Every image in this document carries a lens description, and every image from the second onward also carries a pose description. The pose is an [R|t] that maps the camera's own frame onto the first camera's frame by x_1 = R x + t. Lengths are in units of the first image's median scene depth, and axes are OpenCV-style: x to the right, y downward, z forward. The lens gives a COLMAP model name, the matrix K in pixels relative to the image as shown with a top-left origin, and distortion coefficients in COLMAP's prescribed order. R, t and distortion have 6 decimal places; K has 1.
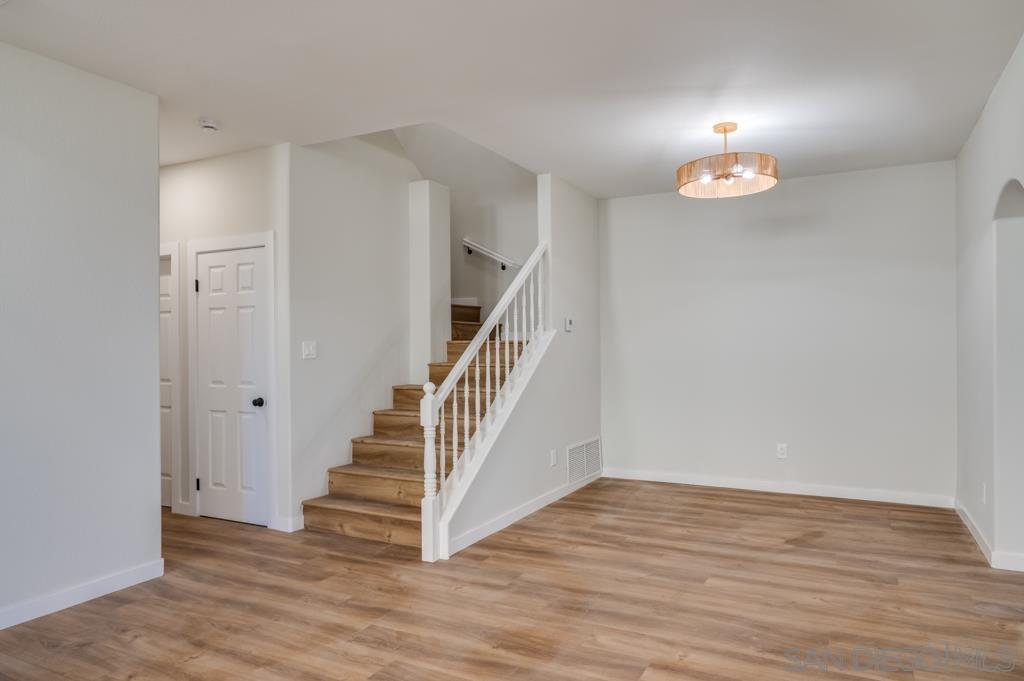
lens RADIAL K [[665.1, 0, 511.6], [0, 665.1, 341.4], [0, 0, 1]] dist [0.001497, -0.001785]
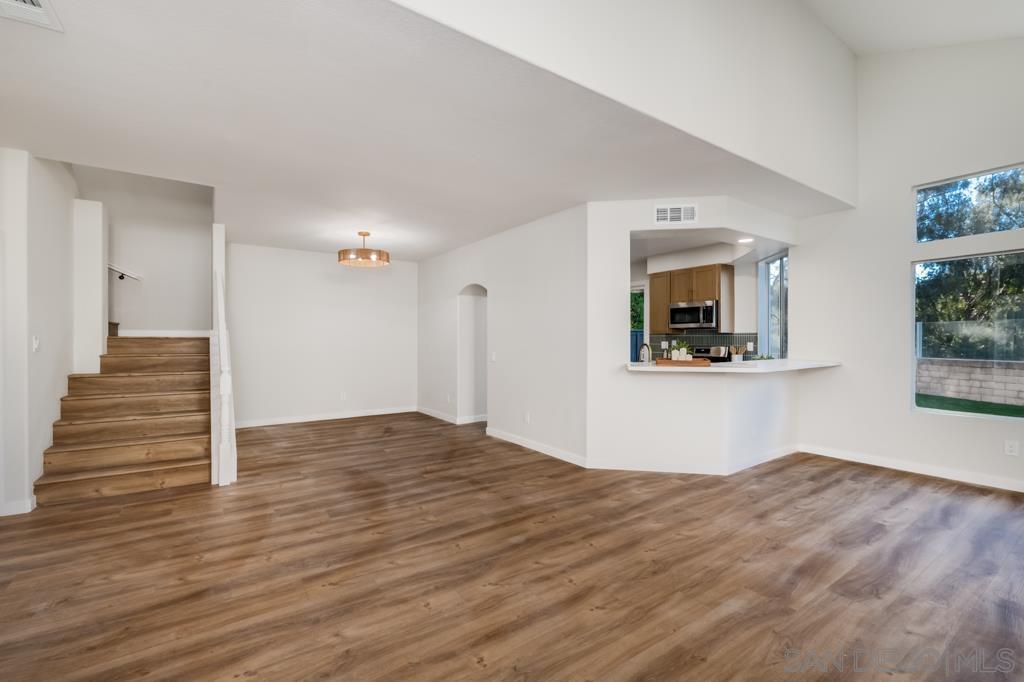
lens RADIAL K [[415.5, 0, 504.2], [0, 415.5, 335.2], [0, 0, 1]] dist [0.002854, -0.000556]
pose [[0.506942, 0.014878, 0.861852, -0.672526], [-0.009922, 0.999886, -0.011425, -0.002497], [-0.861923, -0.002760, 0.507032, -0.017251]]
